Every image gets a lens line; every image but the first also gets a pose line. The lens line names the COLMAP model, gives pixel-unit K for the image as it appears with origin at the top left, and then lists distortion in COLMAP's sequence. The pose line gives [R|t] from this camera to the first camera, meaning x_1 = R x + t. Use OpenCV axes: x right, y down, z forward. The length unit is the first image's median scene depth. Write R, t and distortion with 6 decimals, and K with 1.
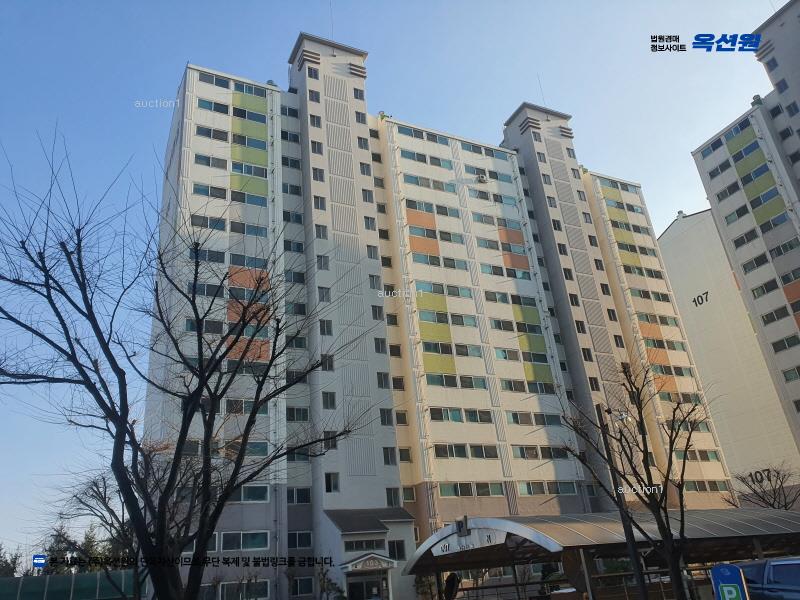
lens RADIAL K [[622.7, 0, 391.4], [0, 622.7, 307.8], [0, 0, 1]] dist [0.018538, 0.000504]
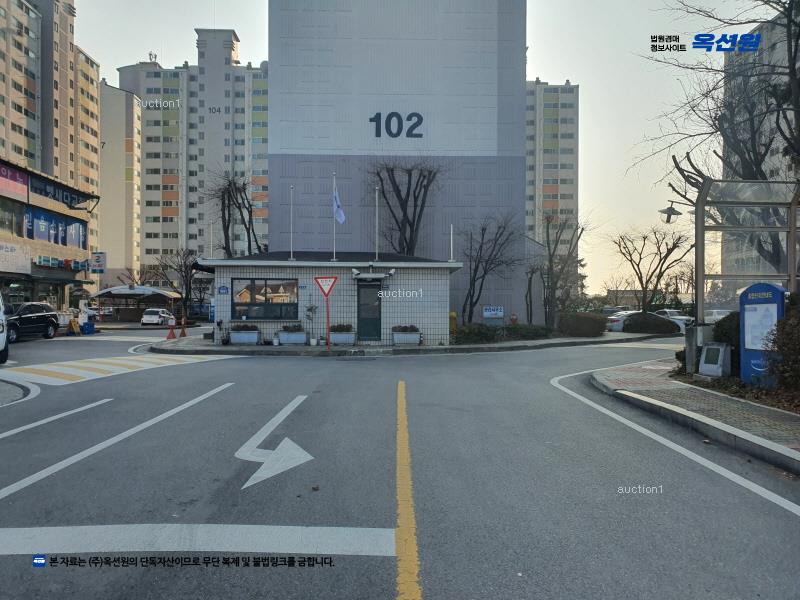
lens RADIAL K [[622.7, 0, 394.4], [0, 622.7, 311.5], [0, 0, 1]] dist [0.018538, 0.000504]
pose [[0.419052, 0.086998, 0.903785, -0.749949], [-0.419446, 0.901367, 0.107717, -0.158813], [-0.805270, -0.424228, 0.414211, -0.515951]]
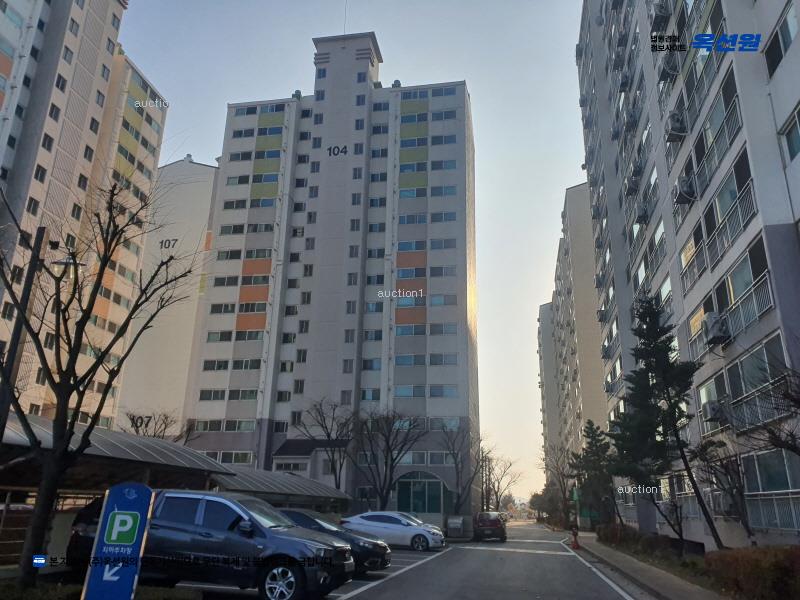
lens RADIAL K [[622.7, 0, 401.8], [0, 622.7, 299.3], [0, 0, 1]] dist [0.018538, 0.000504]
pose [[0.585244, 0.349855, 0.731499, 0.027917], [-0.403821, 0.908053, -0.111214, 0.038443], [-0.703148, -0.230308, 0.672711, 0.080003]]
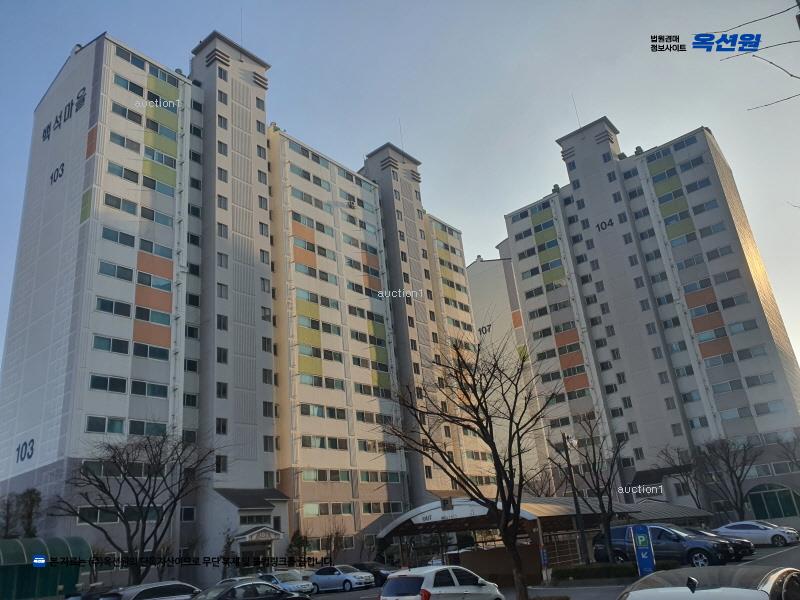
lens RADIAL K [[622.7, 0, 391.8], [0, 622.7, 311.9], [0, 0, 1]] dist [0.018538, 0.000504]
pose [[0.913670, 0.144384, 0.379949, -0.204982], [-0.155029, 0.987907, -0.002612, -0.023529], [-0.375731, -0.056516, 0.925004, -0.094218]]
